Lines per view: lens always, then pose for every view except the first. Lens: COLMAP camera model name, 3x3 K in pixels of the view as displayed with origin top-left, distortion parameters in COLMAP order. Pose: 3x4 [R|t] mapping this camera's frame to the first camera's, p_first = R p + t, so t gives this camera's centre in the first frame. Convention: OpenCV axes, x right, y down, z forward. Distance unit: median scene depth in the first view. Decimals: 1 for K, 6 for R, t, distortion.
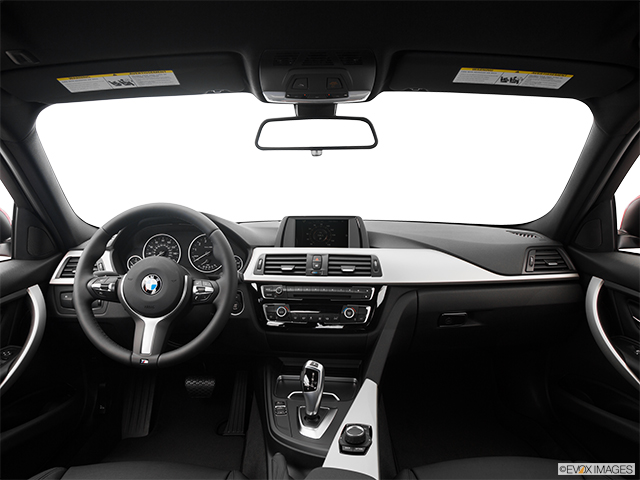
lens RADIAL K [[475.1, 0, 320.0], [0, 475.1, 240.0], [0, 0, 1]] dist [-0.139875, 0.084366]
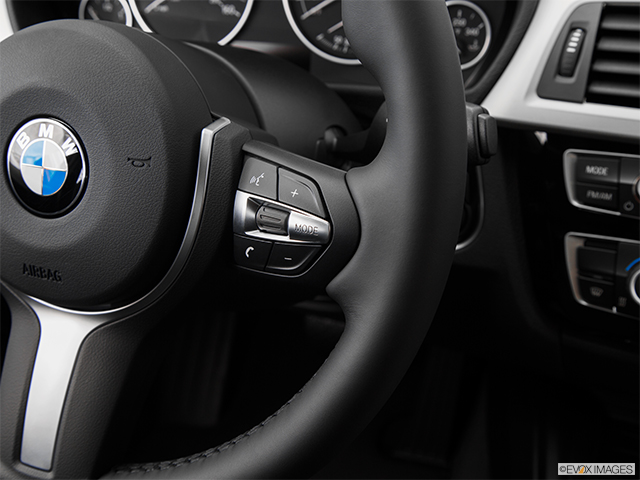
lens RADIAL K [[755.8, 0, 320.0], [0, 755.8, 240.0], [0, 0, 1]] dist [-0.015038, -0.014889]
pose [[0.939135, 0.138043, -0.314595, -0.117426], [-0.004095, 0.920153, 0.391538, -0.005490], [0.343524, -0.366419, 0.864713, 0.639417]]
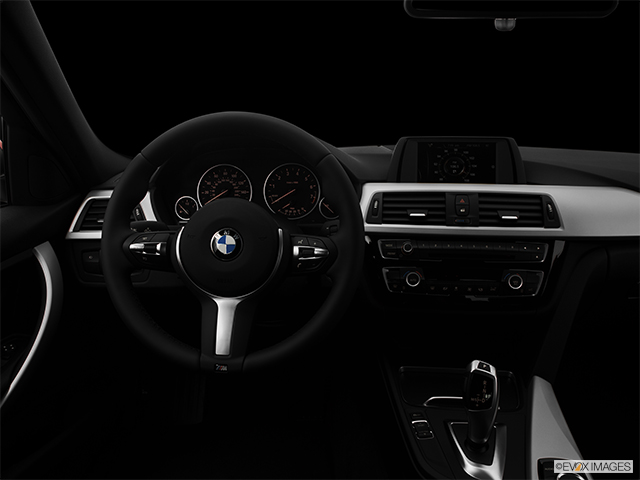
lens RADIAL K [[475.1, 0, 320.0], [0, 475.1, 240.0], [0, 0, 1]] dist [-0.139875, 0.084366]
pose [[0.999168, 0.002174, -0.040716, -0.182784], [0.003379, 0.990728, 0.135821, 0.004840], [0.040634, -0.135845, 0.989896, 0.333483]]
